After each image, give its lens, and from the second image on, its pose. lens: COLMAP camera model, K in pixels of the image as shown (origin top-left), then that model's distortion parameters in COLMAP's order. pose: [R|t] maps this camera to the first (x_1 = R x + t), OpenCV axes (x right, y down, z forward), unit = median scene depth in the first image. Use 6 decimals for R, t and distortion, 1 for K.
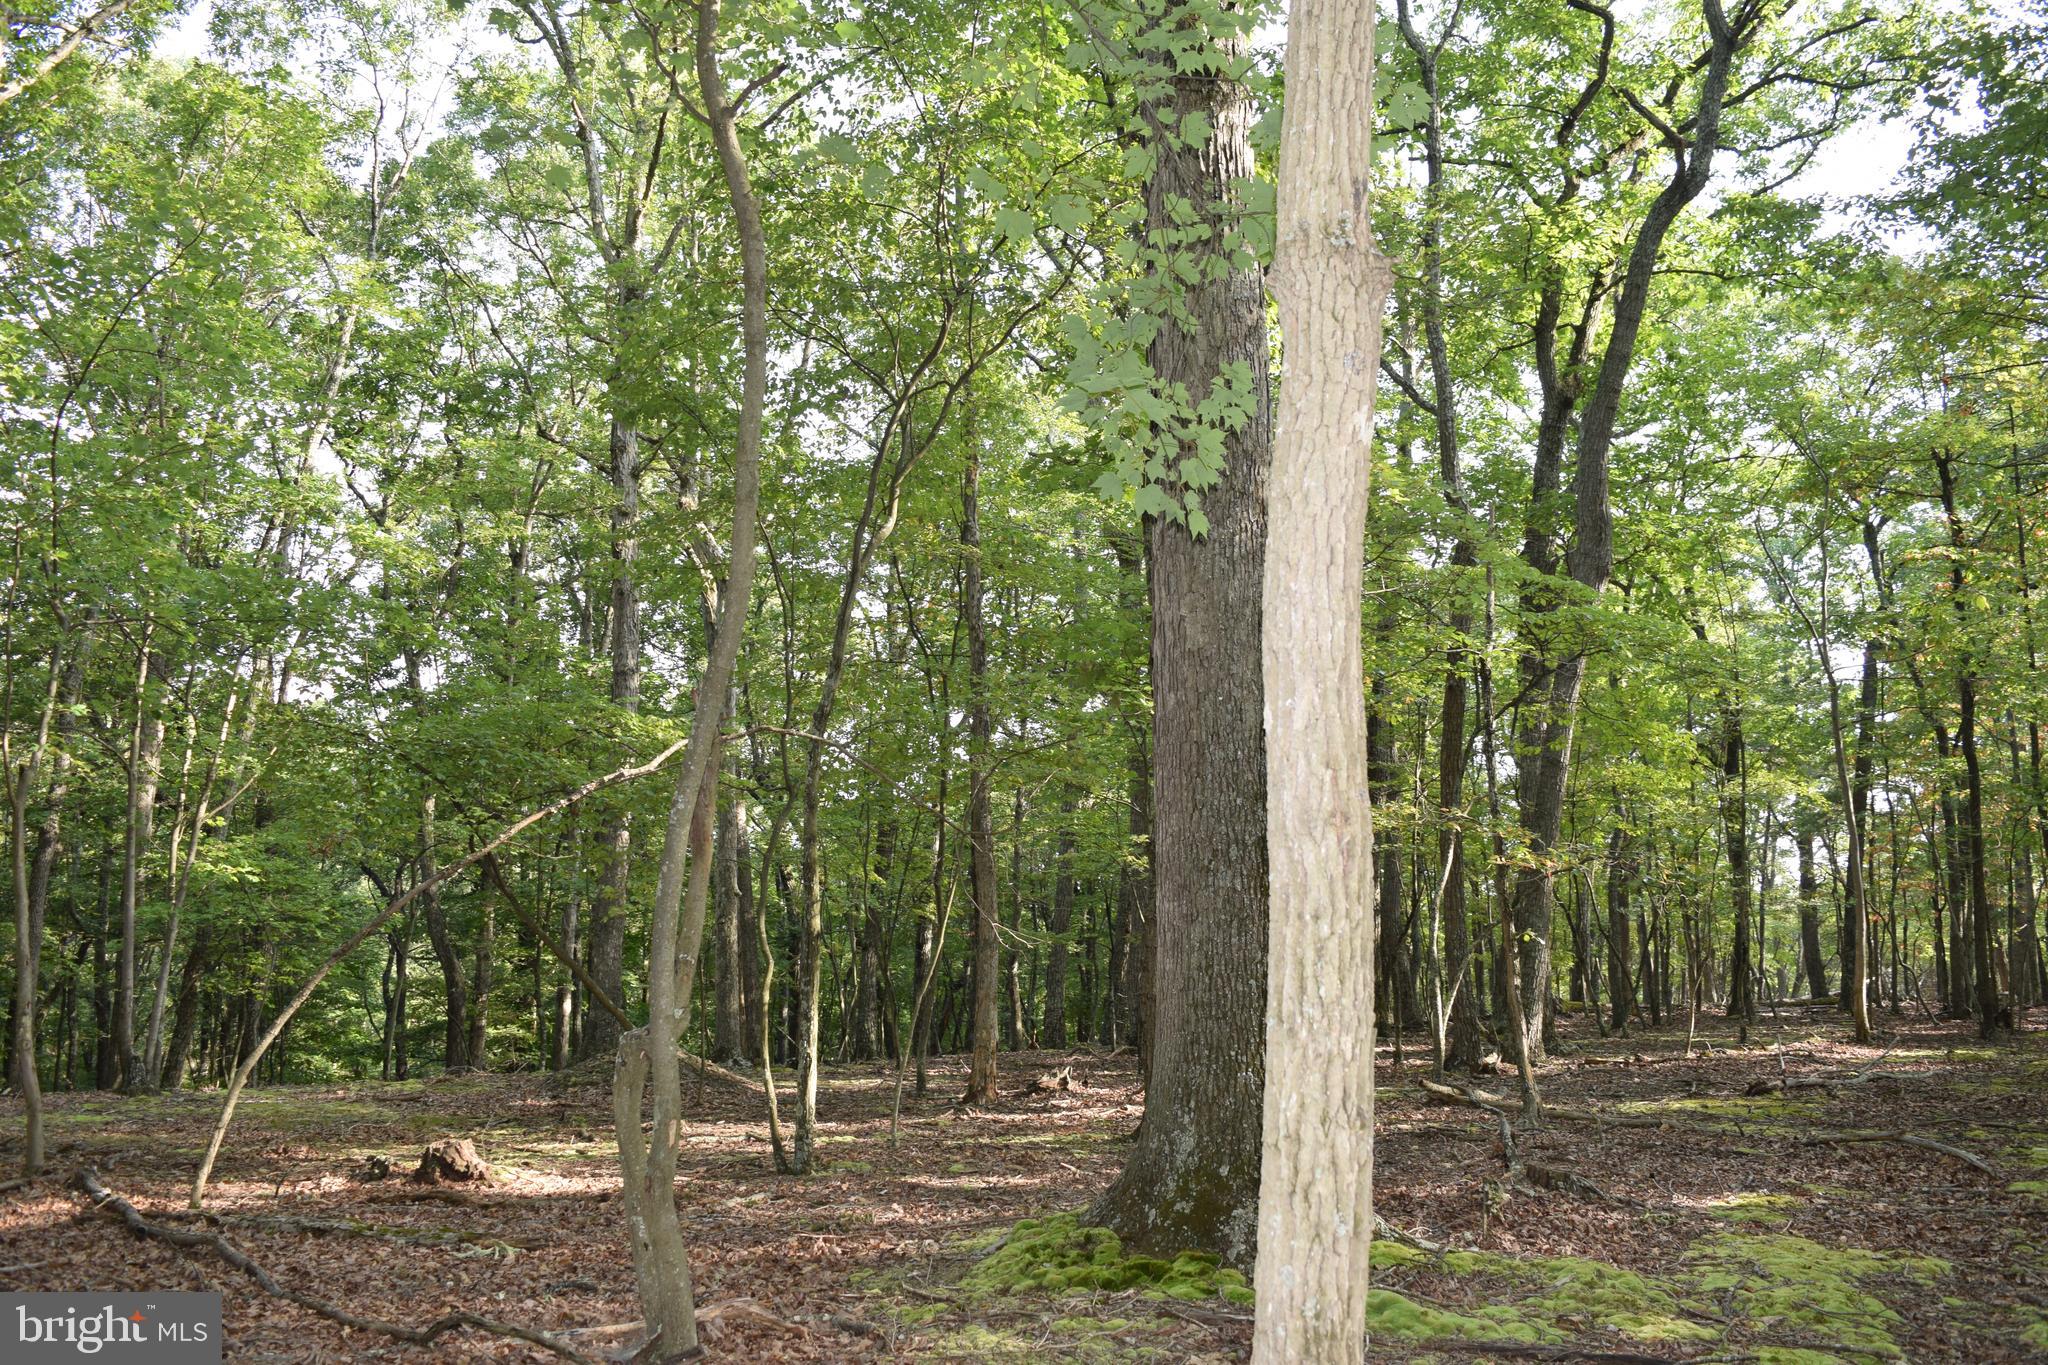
lens RADIAL K [[1645.4, 0, 1025.4], [0, 1645.4, 684.6], [0, 0, 1]] dist [-0.073842, 0.001916]
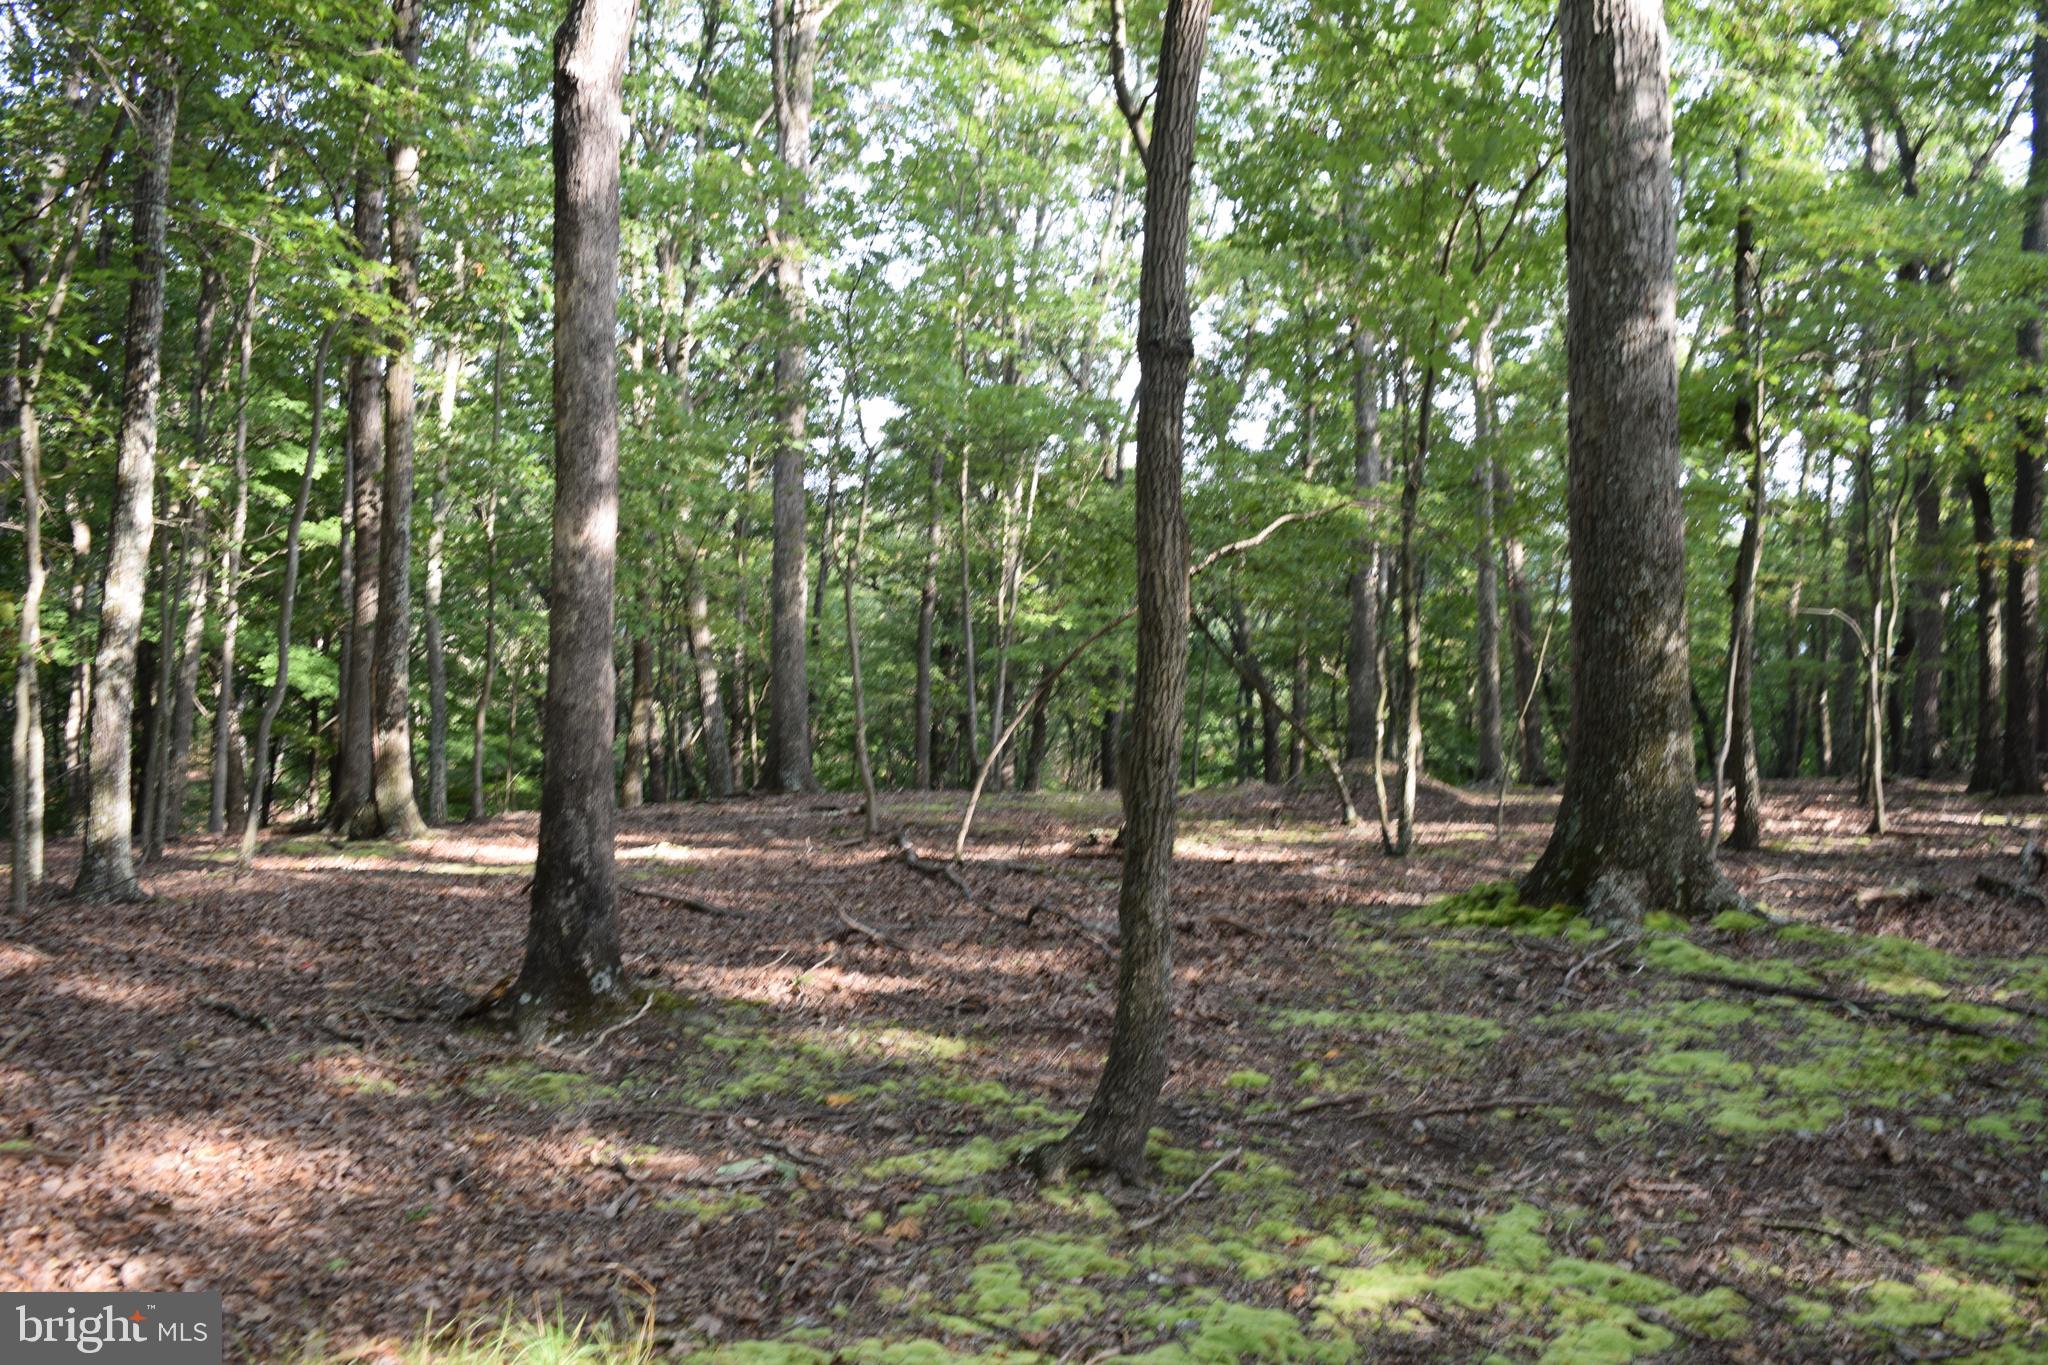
lens RADIAL K [[1645.4, 0, 1022.9], [0, 1645.4, 680.4], [0, 0, 1]] dist [-0.073842, 0.001916]
pose [[0.867123, 0.007274, -0.498041, 0.254599], [0.072306, 0.987464, 0.140311, -0.035133], [0.492818, -0.157678, 0.855726, -0.209052]]
